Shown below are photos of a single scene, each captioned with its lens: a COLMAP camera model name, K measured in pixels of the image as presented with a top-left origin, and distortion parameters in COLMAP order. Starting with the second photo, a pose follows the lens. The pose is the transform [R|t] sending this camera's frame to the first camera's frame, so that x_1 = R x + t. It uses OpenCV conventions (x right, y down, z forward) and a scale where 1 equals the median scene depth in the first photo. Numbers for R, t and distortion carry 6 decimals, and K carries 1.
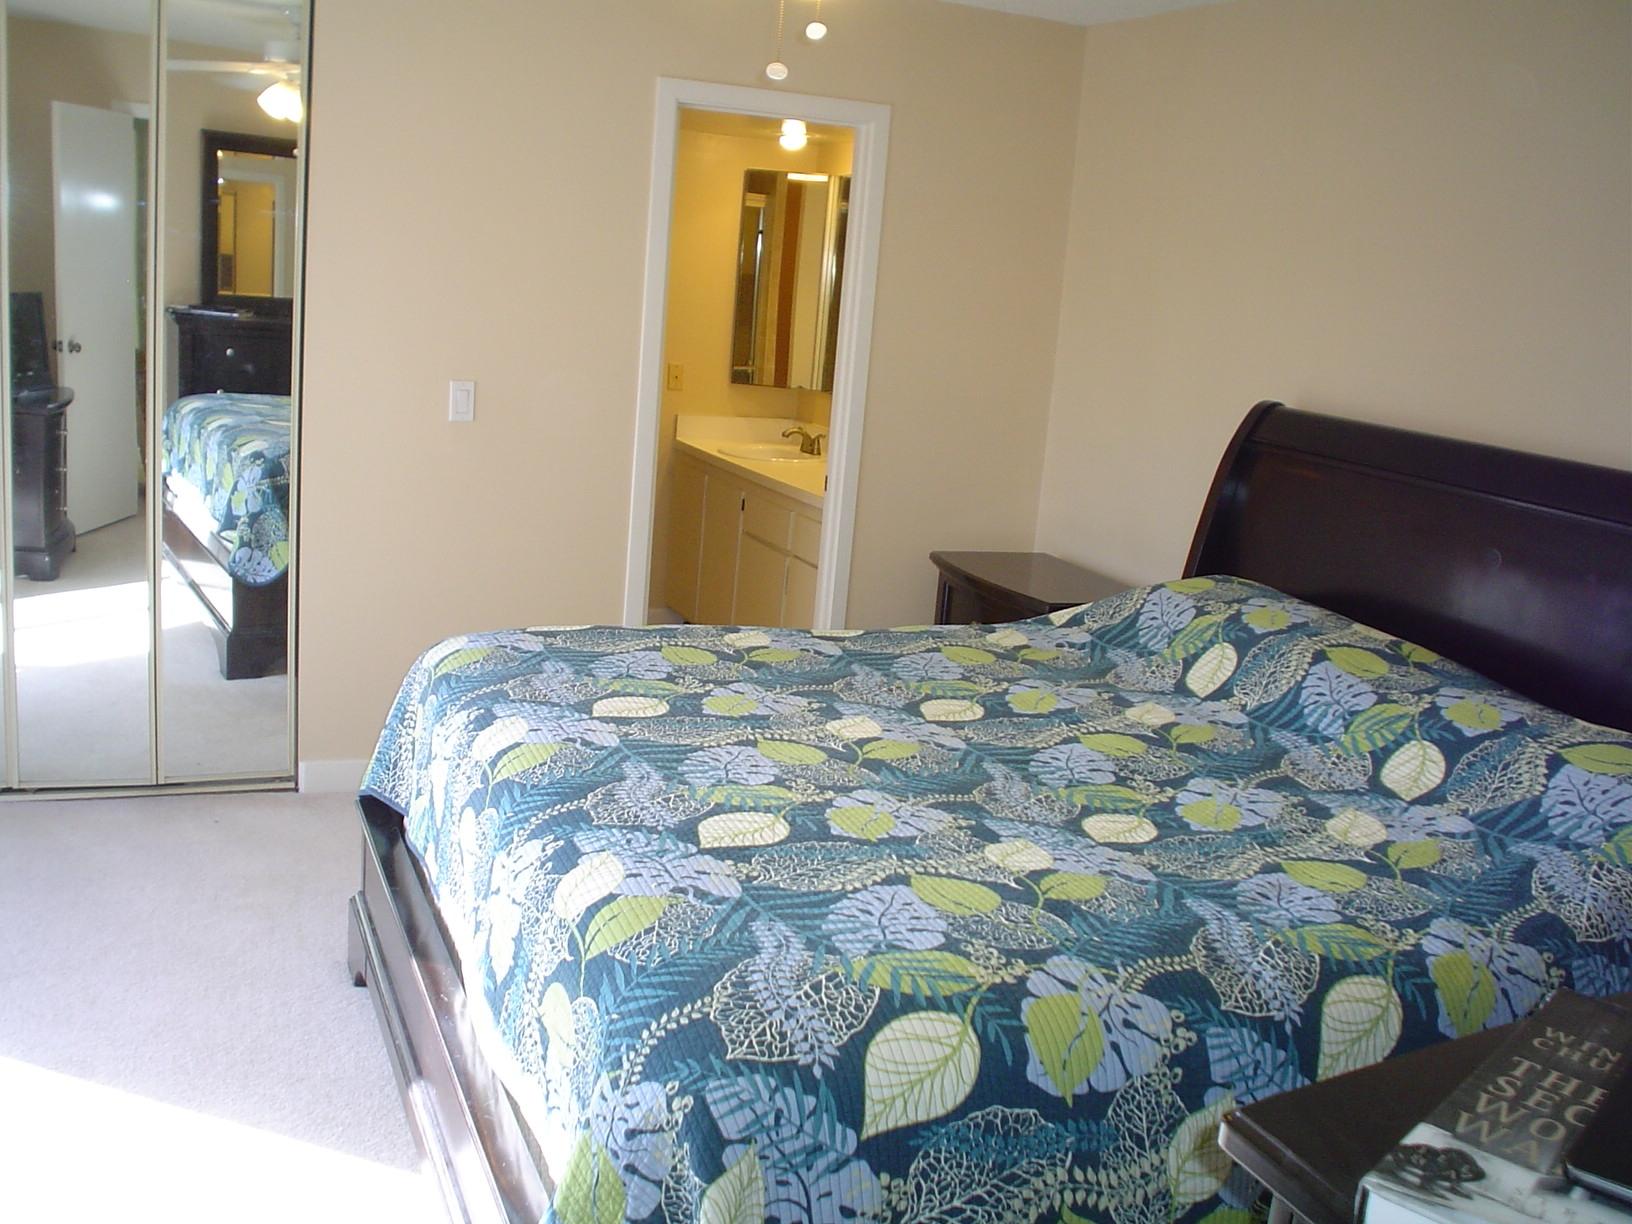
lens RADIAL K [[1587.9, 0, 812.3], [0, 1587.9, 603.2], [0, 0, 1]] dist [-0.125837, 0.097544]
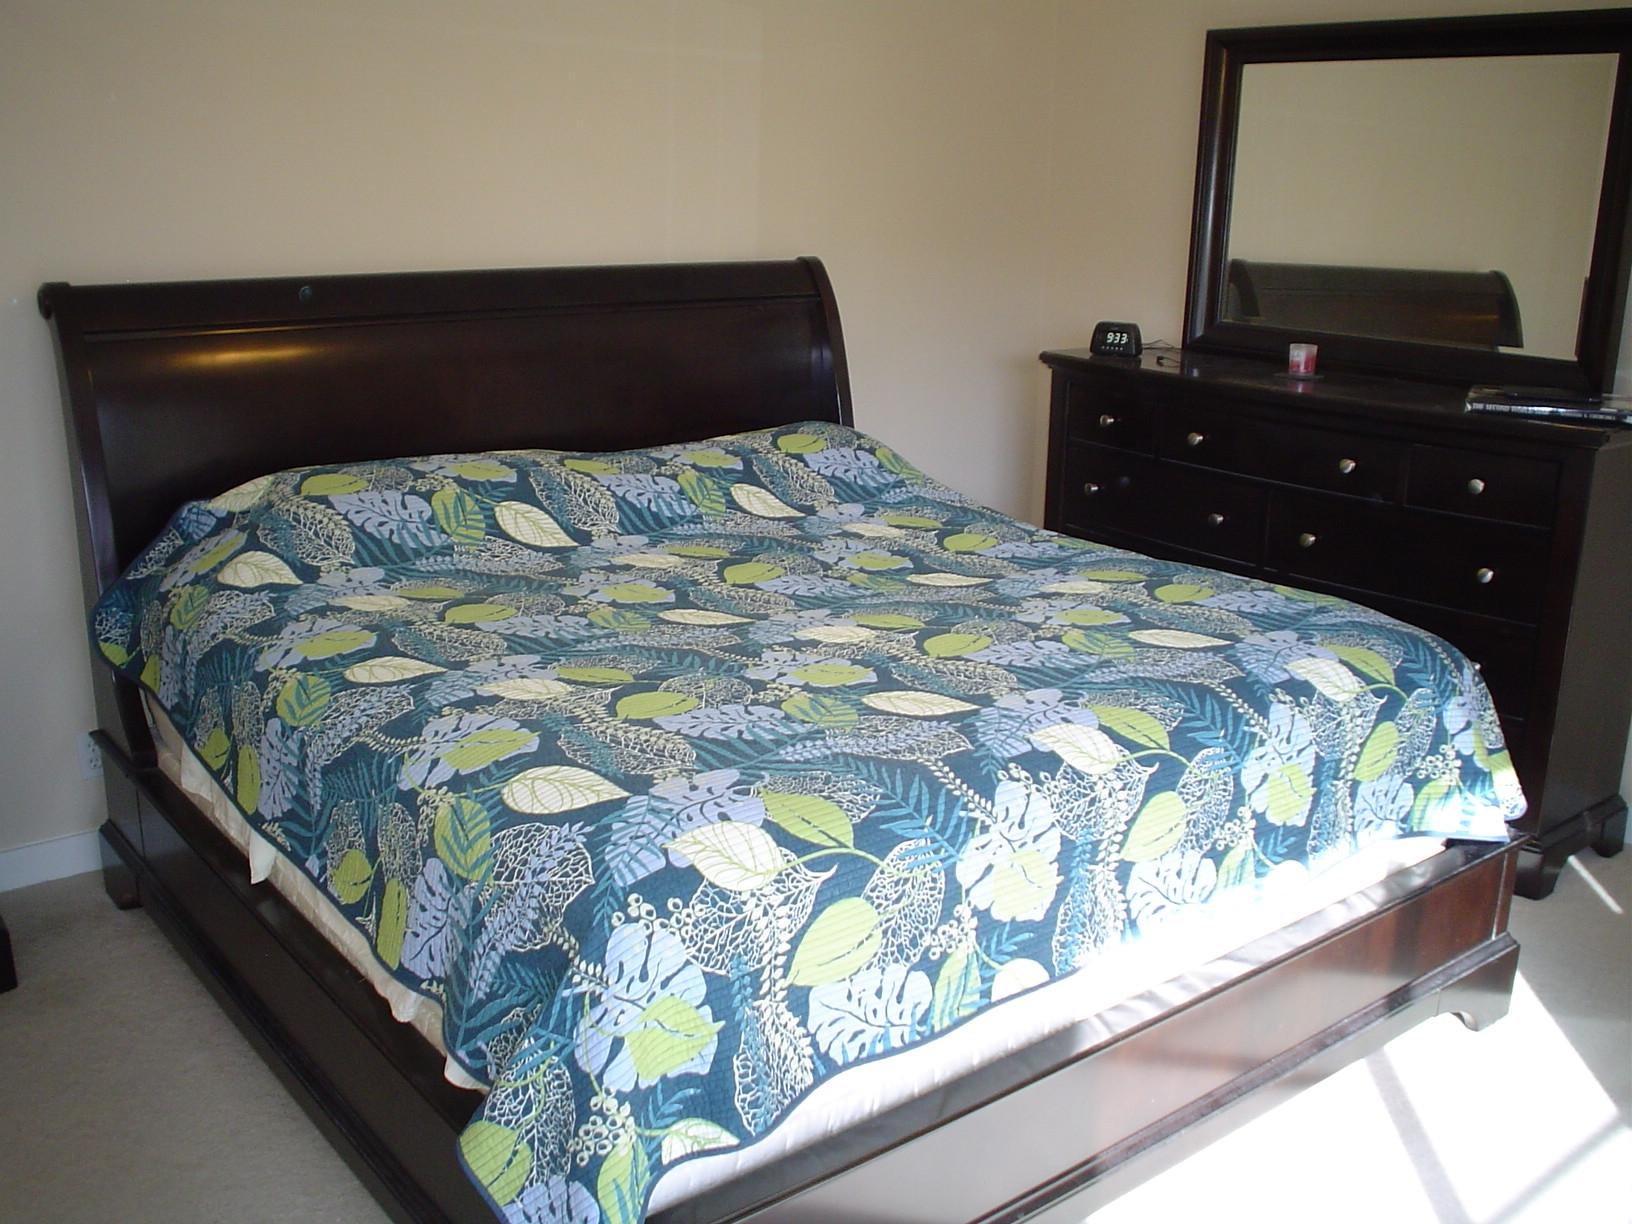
lens RADIAL K [[1587.9, 0, 812.3], [0, 1587.9, 603.2], [0, 0, 1]] dist [-0.125837, 0.097544]
pose [[-0.271758, -0.340618, 0.900071, -0.897883], [0.161386, 0.905894, 0.391549, -0.346713], [-0.948737, 0.251666, -0.191213, 1.252910]]
